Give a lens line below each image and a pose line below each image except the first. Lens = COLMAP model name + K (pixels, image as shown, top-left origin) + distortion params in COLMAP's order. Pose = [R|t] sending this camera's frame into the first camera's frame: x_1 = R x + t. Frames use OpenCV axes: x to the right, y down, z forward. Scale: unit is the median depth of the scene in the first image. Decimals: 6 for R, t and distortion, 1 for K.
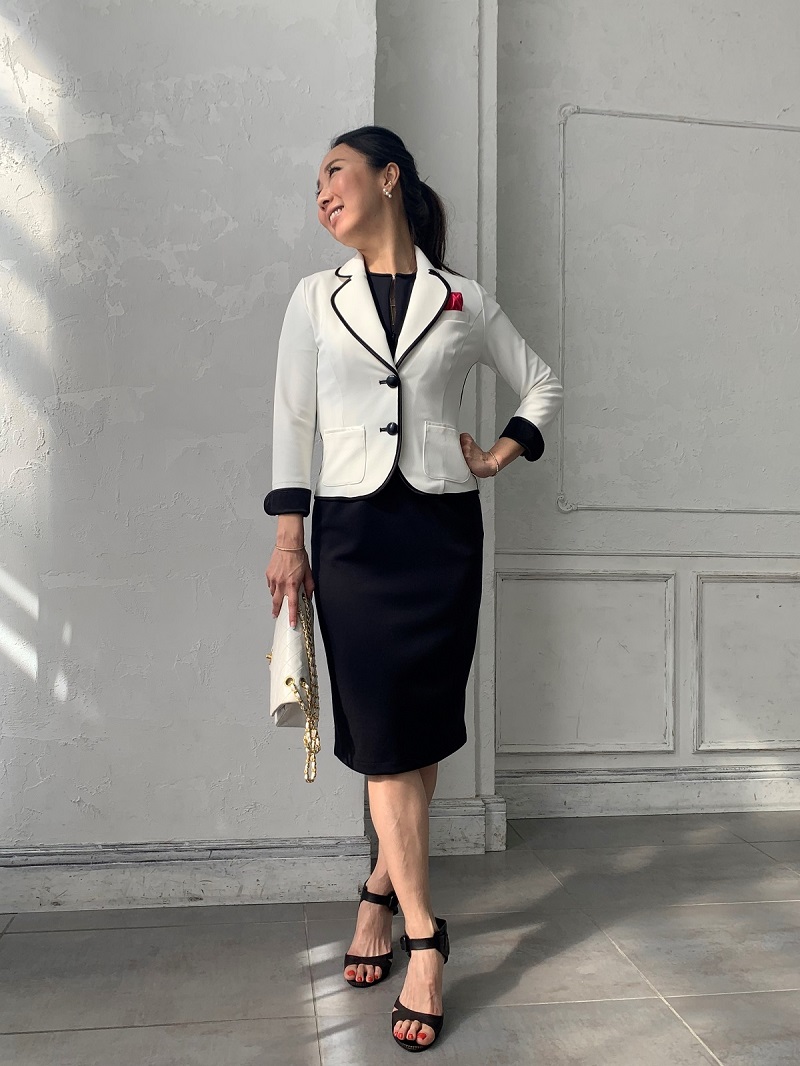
lens RADIAL K [[891.6, 0, 399.1], [0, 891.6, 518.7], [0, 0, 1]] dist [0.017301, -0.021480]
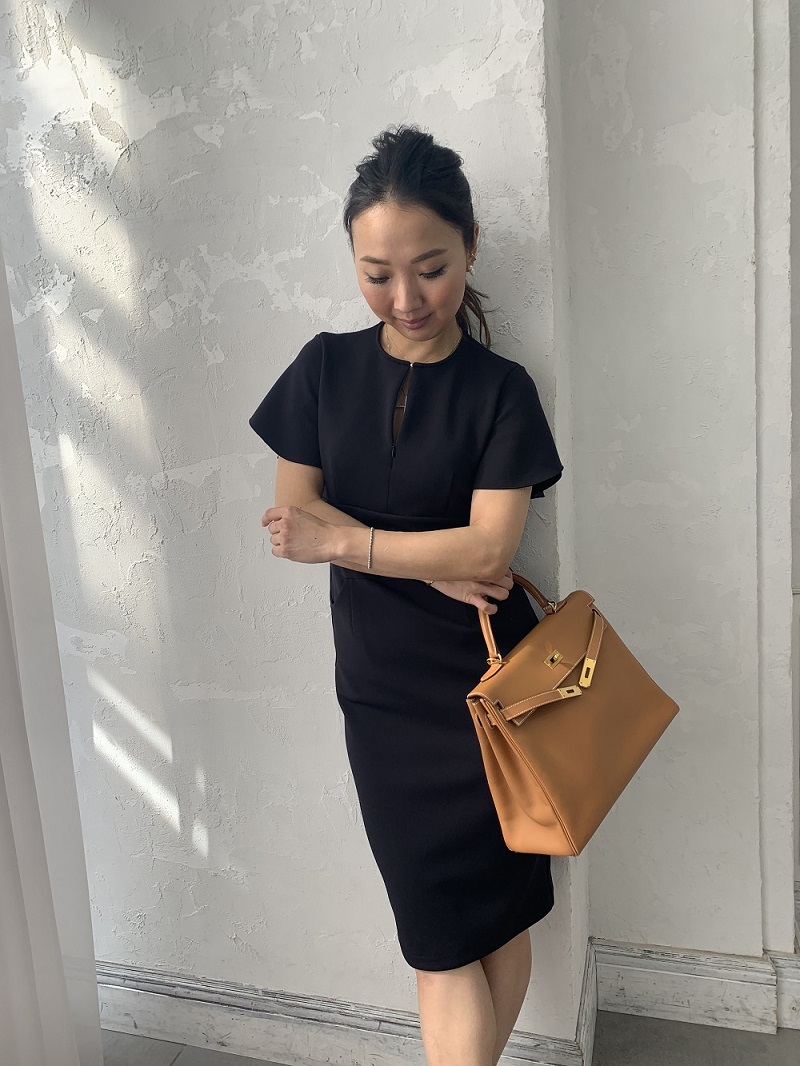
lens RADIAL K [[803.4, 0, 396.7], [0, 803.4, 531.0], [0, 0, 1]] dist [0.010594, -0.005740]
pose [[0.905388, -0.011021, -0.424442, 0.118024], [0.077780, 0.987051, 0.140286, -0.168884], [0.417400, -0.160027, 0.894521, 0.419786]]
